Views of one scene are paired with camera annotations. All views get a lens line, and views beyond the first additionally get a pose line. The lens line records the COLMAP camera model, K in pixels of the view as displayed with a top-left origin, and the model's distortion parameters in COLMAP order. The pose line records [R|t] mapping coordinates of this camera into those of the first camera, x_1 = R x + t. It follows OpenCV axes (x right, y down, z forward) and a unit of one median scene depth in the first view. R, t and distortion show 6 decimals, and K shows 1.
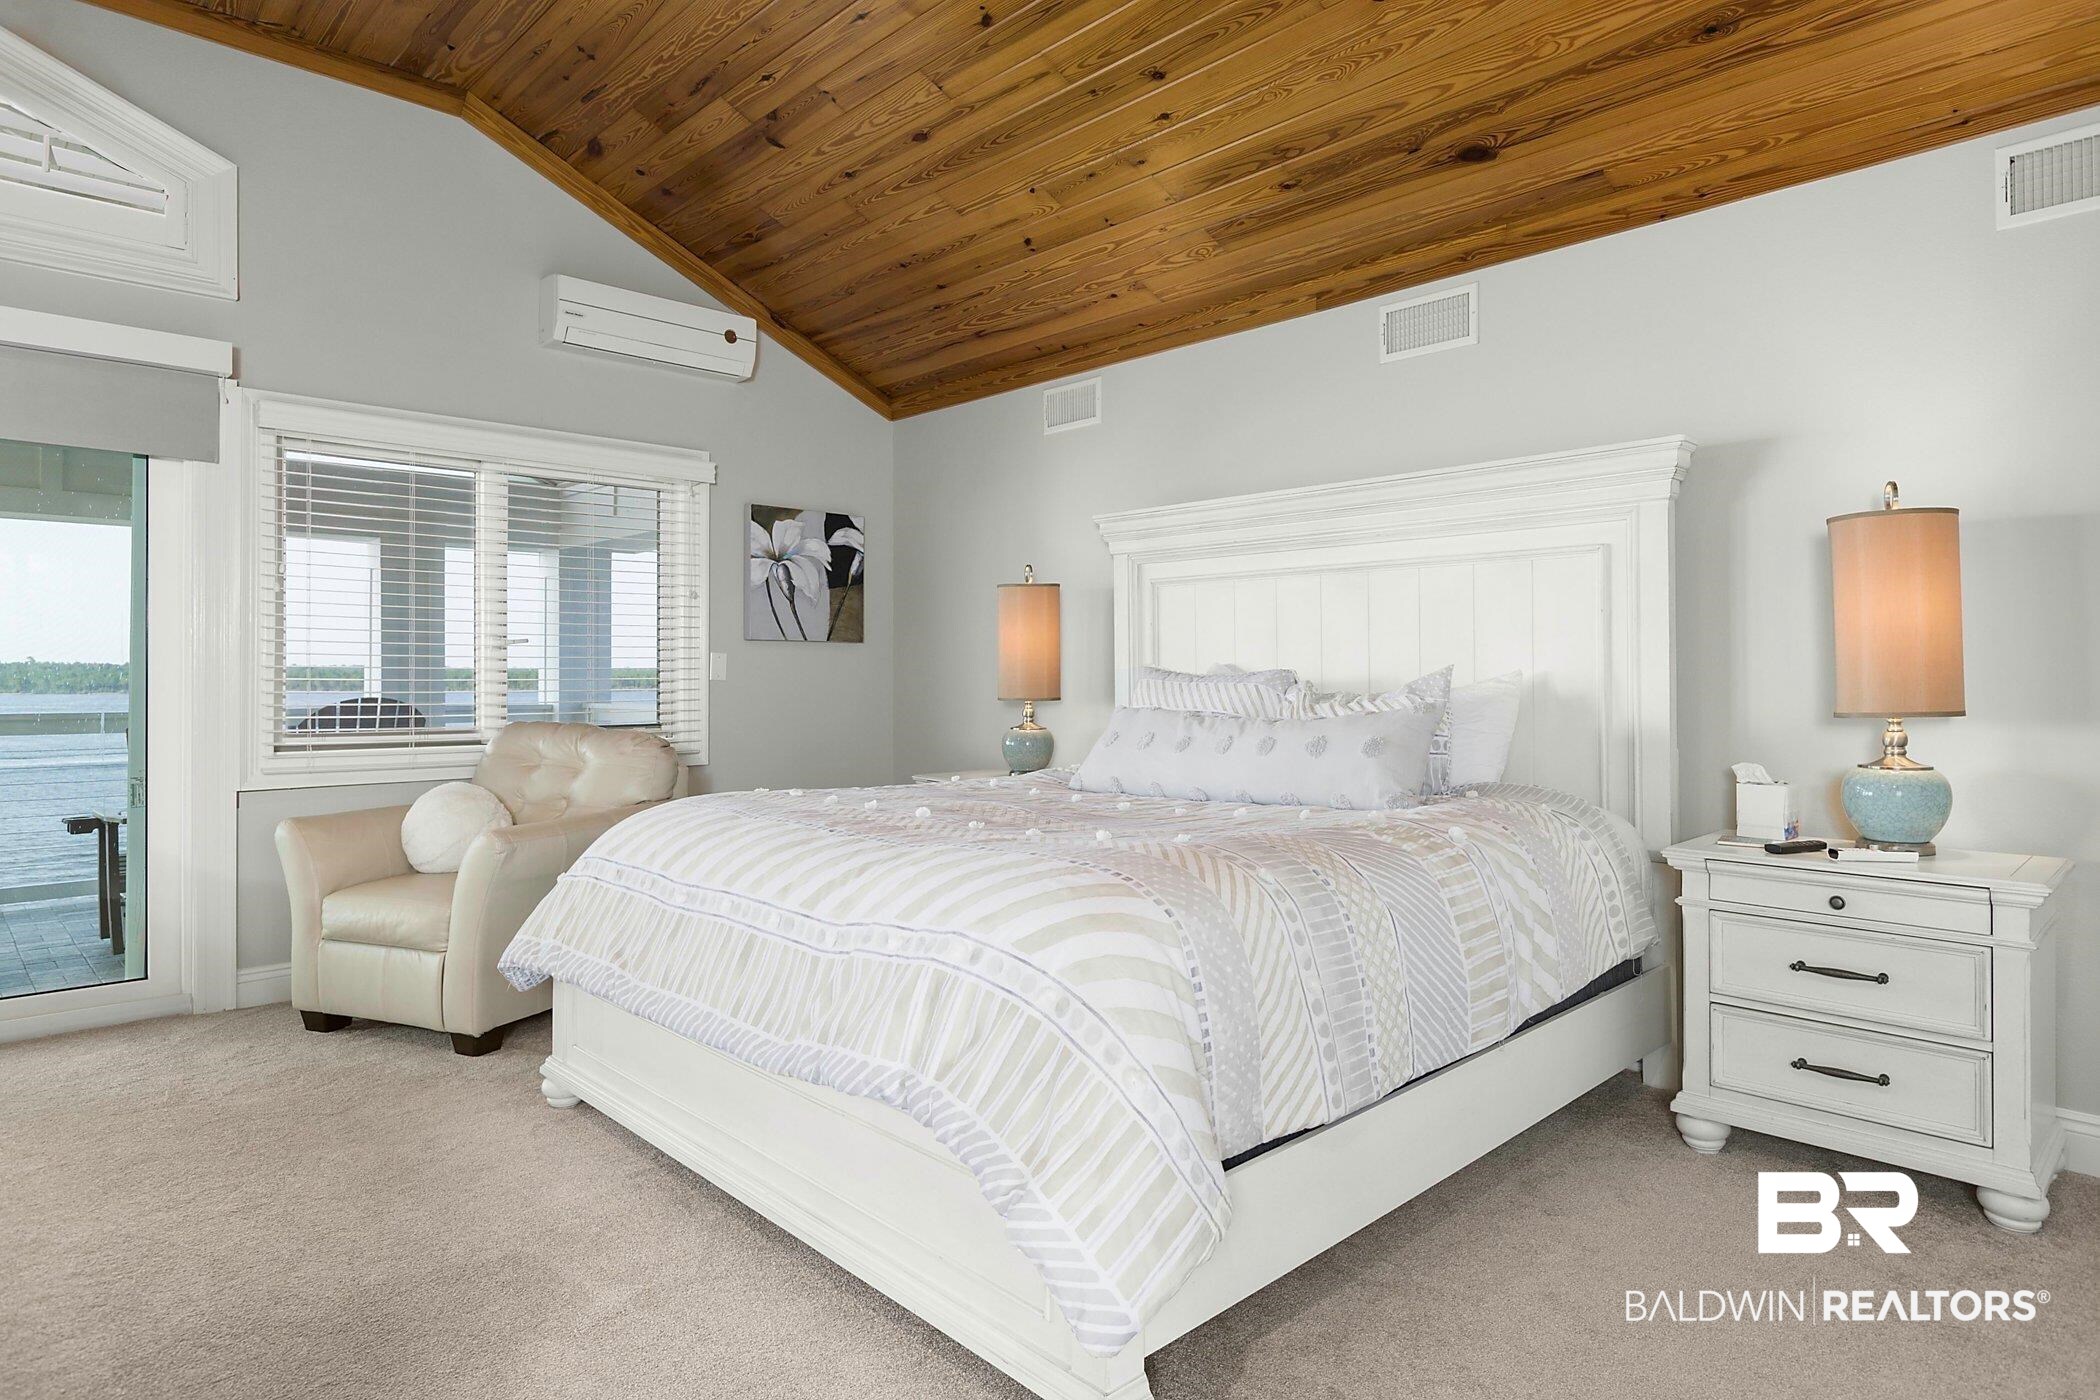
lens RADIAL K [[1165.1, 0, 1053.0], [0, 1165.1, 669.3], [0, 0, 1]] dist [0.003731, 0.001635]
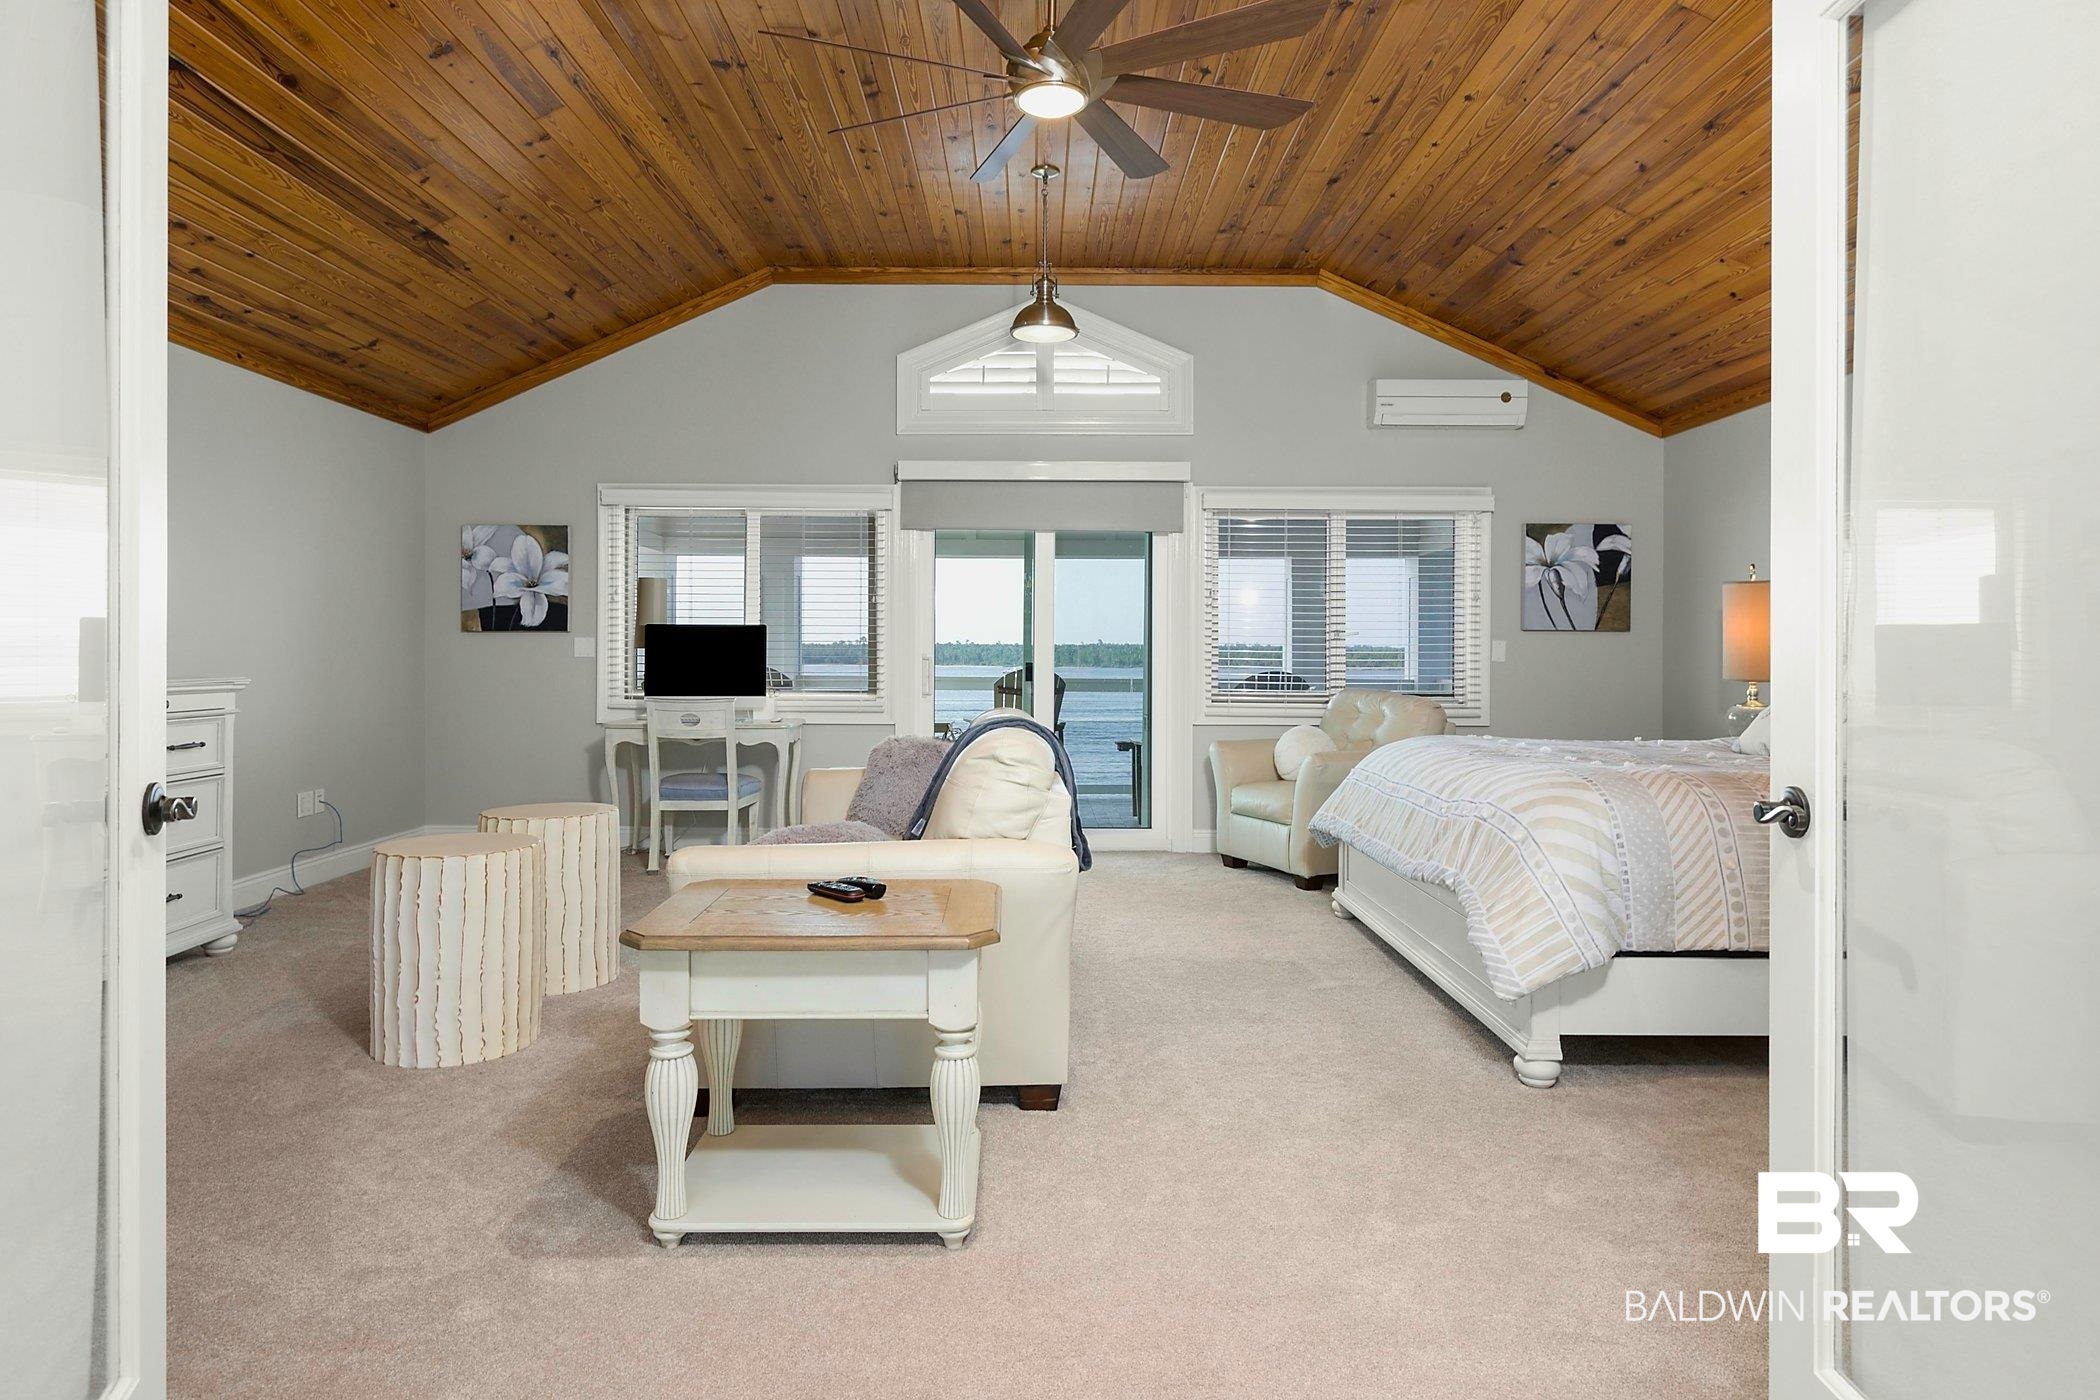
lens RADIAL K [[1171.8, 0, 1054.7], [0, 1171.8, 658.5], [0, 0, 1]] dist [0.002243, 0.000199]
pose [[0.726809, 0.005948, -0.686814, 0.318050], [-0.000798, 0.999969, 0.007815, -0.005300], [0.686839, -0.005132, 0.726791, -0.367538]]
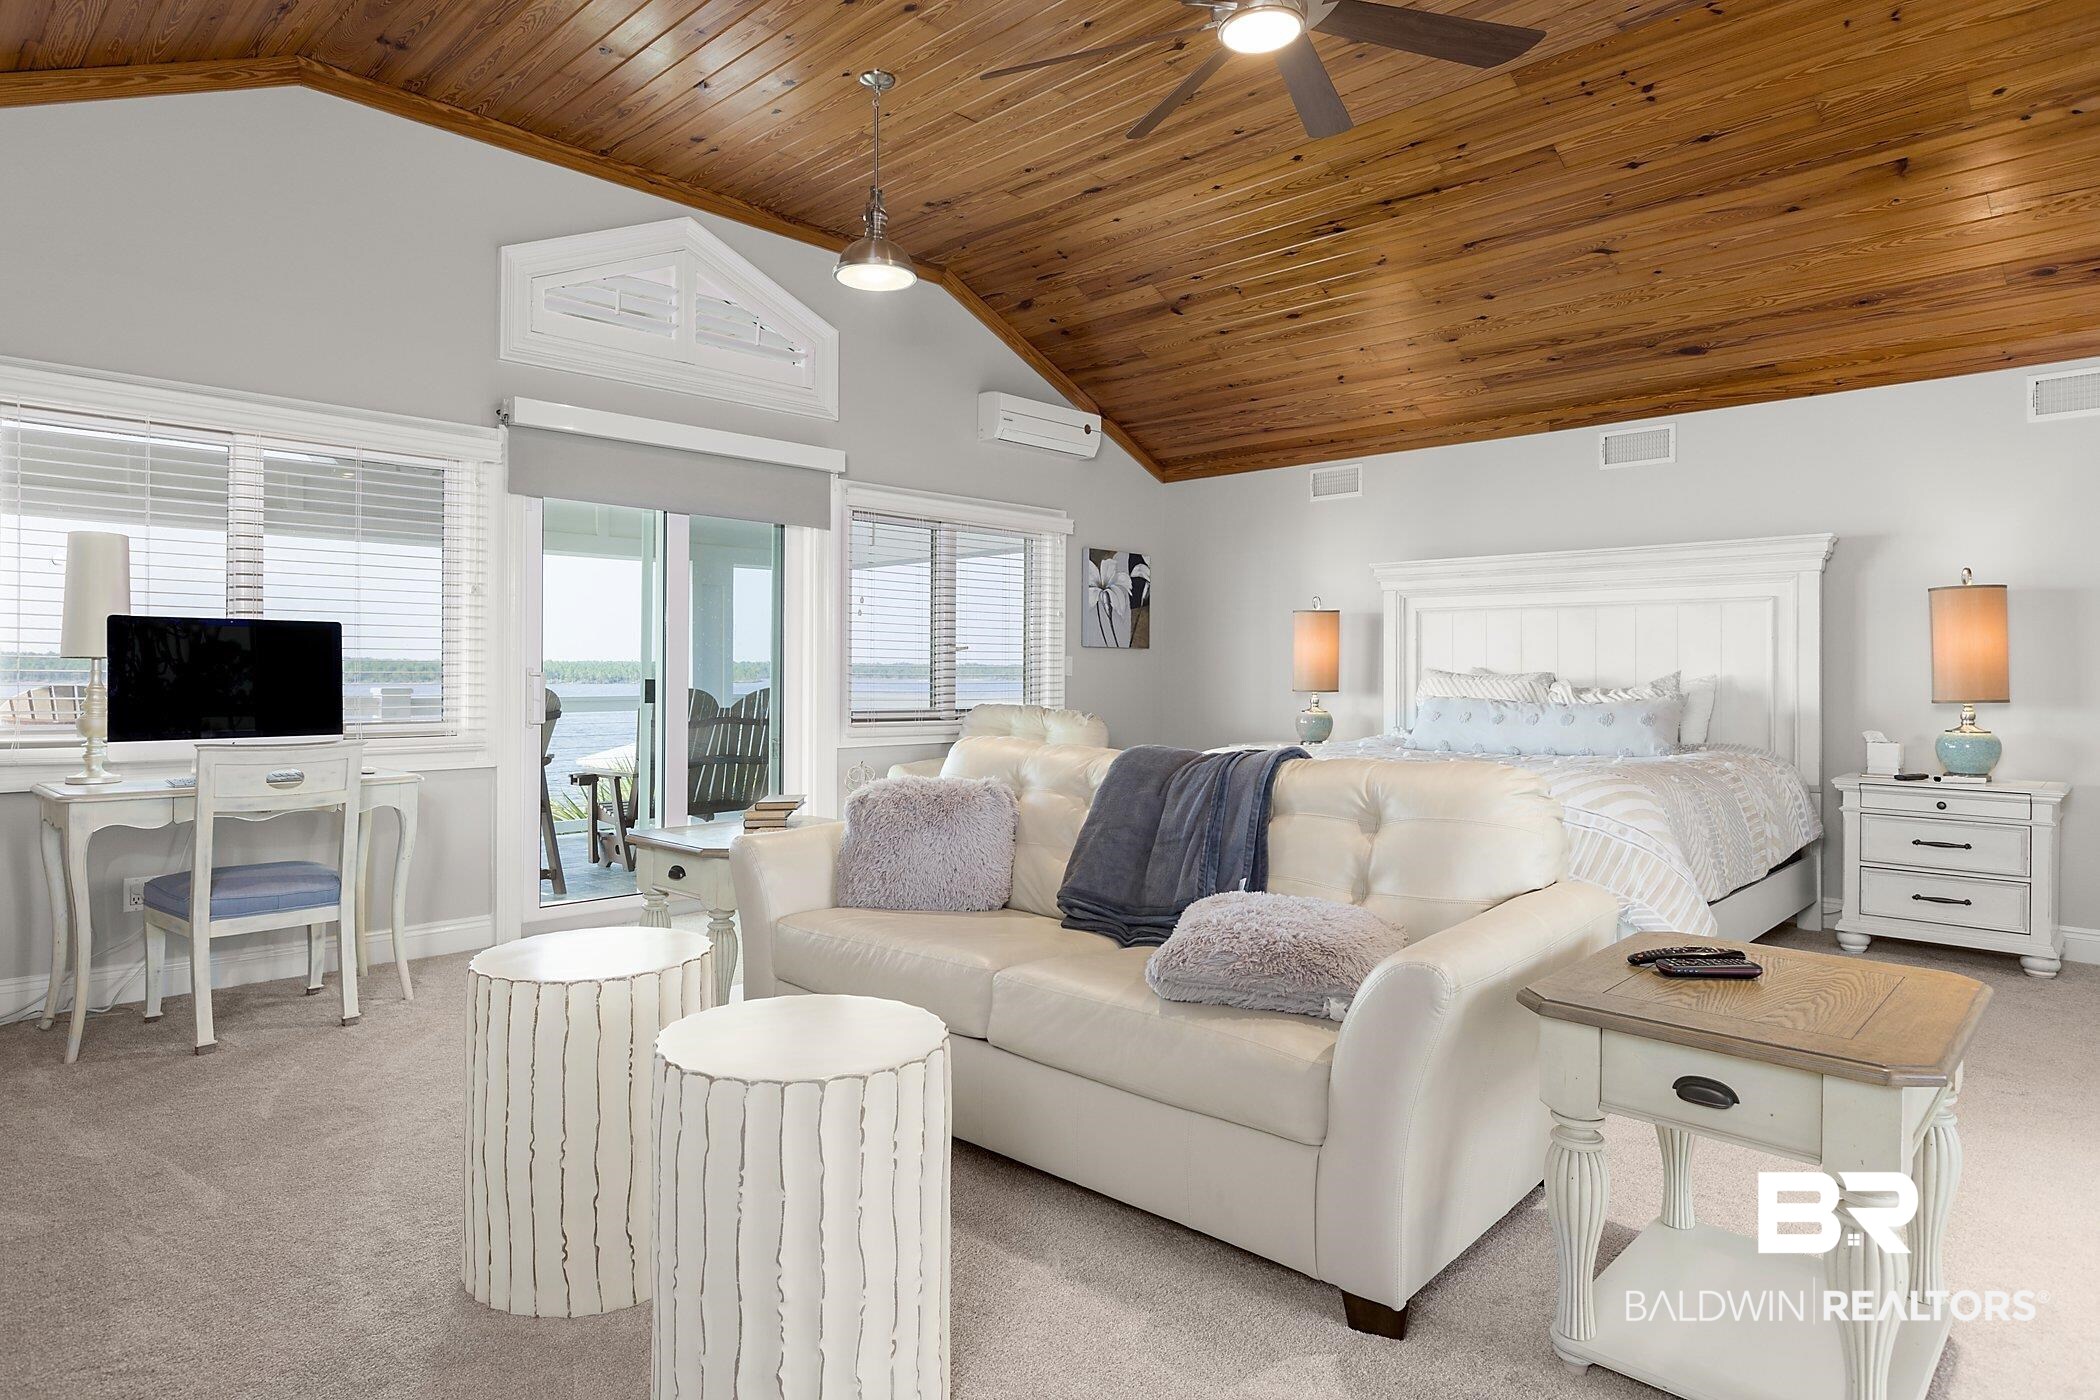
lens RADIAL K [[1168.7, 0, 976.0], [0, 1168.7, 670.6], [0, 0, 1]] dist [0.003456, -0.000414]
pose [[0.999952, 0.006206, 0.007624, -0.518610], [-0.006253, 0.999962, 0.006149, -0.006149], [-0.007586, -0.006196, 0.999952, -0.494343]]
